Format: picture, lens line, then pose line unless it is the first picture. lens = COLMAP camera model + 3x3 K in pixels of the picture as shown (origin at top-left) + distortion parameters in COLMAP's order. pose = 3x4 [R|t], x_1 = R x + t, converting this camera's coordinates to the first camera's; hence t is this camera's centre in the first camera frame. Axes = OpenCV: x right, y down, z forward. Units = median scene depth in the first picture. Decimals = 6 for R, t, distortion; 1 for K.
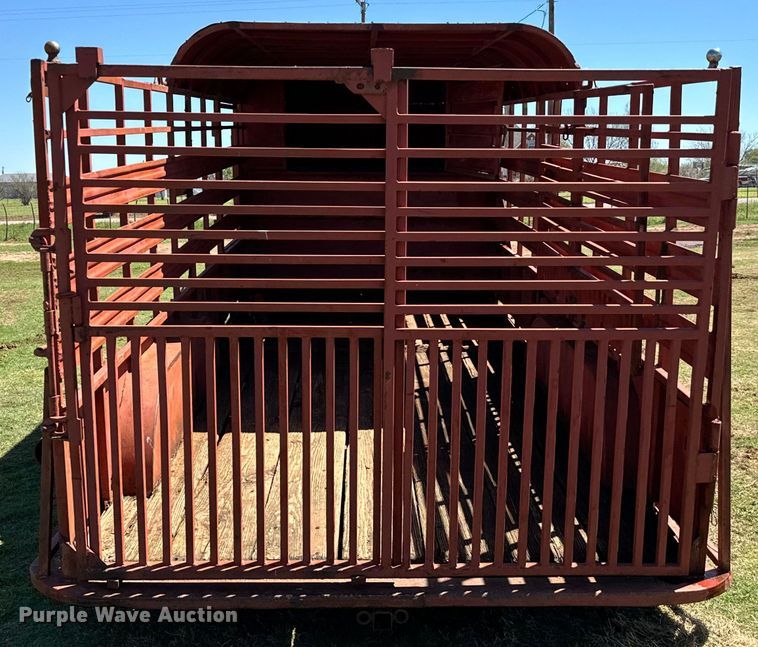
lens RADIAL K [[904.7, 0, 379.0], [0, 904.7, 323.5], [0, 0, 1]] dist [0.002998, 0.354799]
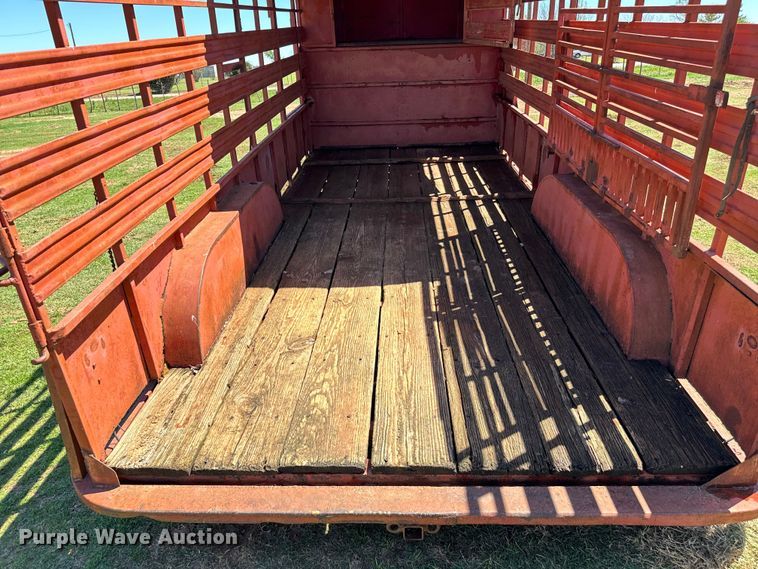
lens RADIAL K [[527.2, 0, 378.4], [0, 527.2, 289.6], [0, 0, 1]] dist [0.076509, -0.105317]
pose [[0.997744, -0.009584, -0.066453, 0.003848], [0.025865, 0.968235, 0.248701, -0.043287], [0.061959, -0.249859, 0.966298, 0.332195]]
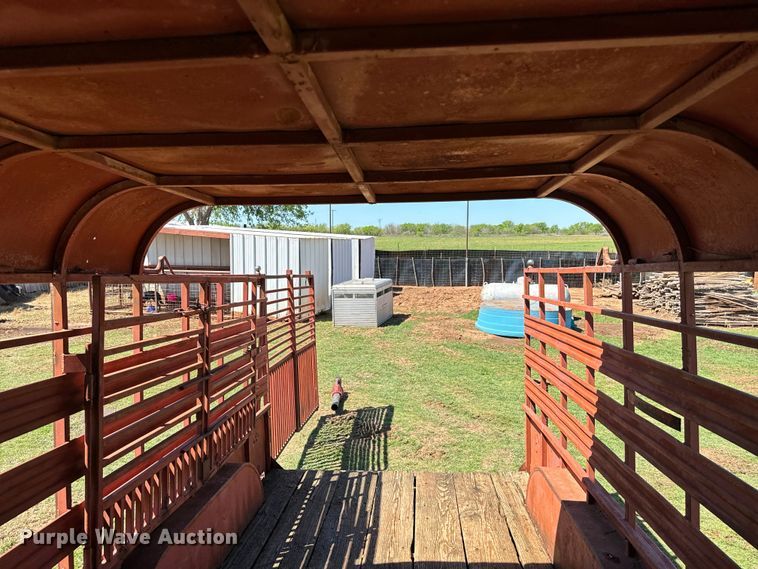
lens RADIAL K [[527.2, 0, 378.4], [0, 527.2, 289.6], [0, 0, 1]] dist [0.076509, -0.105317]
pose [[-0.995722, 0.009146, 0.091950, -0.055442], [0.030574, 0.971651, 0.234436, -0.362804], [-0.087199, 0.236245, -0.967773, 1.517673]]
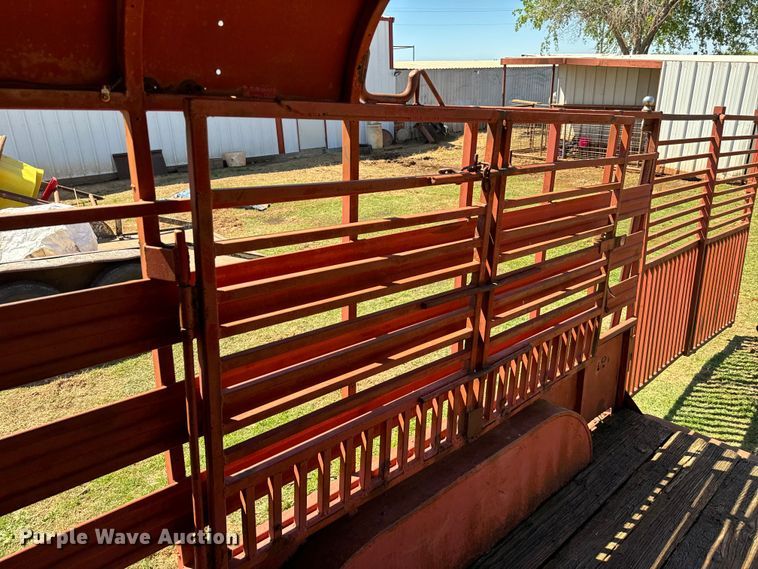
lens RADIAL K [[530.6, 0, 379.6], [0, 530.6, 276.5], [0, 0, 1]] dist [0.041685, -0.042796]
pose [[-0.663199, -0.218141, 0.715948, -0.012623], [0.147235, 0.899865, 0.410566, -0.293731], [-0.733818, 0.377700, -0.564671, 1.217714]]
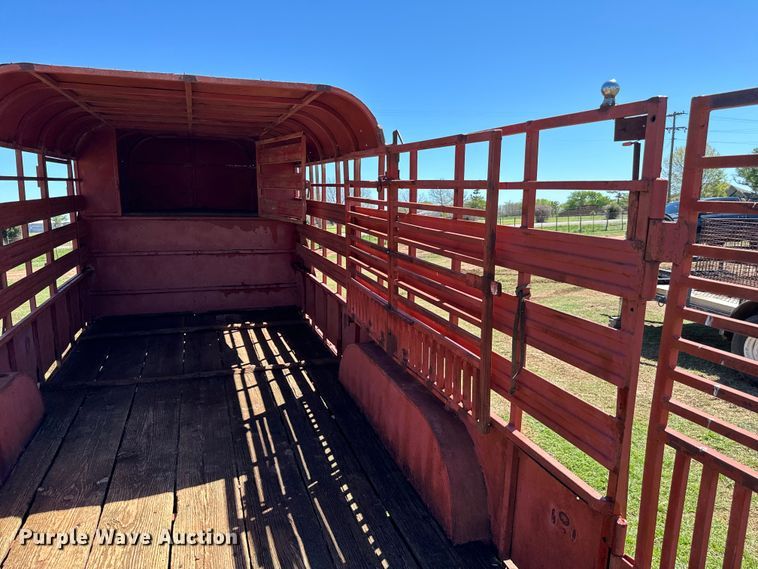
lens RADIAL K [[527.2, 0, 378.4], [0, 527.2, 289.6], [0, 0, 1]] dist [0.076509, -0.105317]
pose [[0.954260, -0.048059, 0.295089, 0.012184], [0.054764, 0.998394, -0.014496, -0.071775], [-0.293918, 0.029993, 0.955360, 0.376619]]
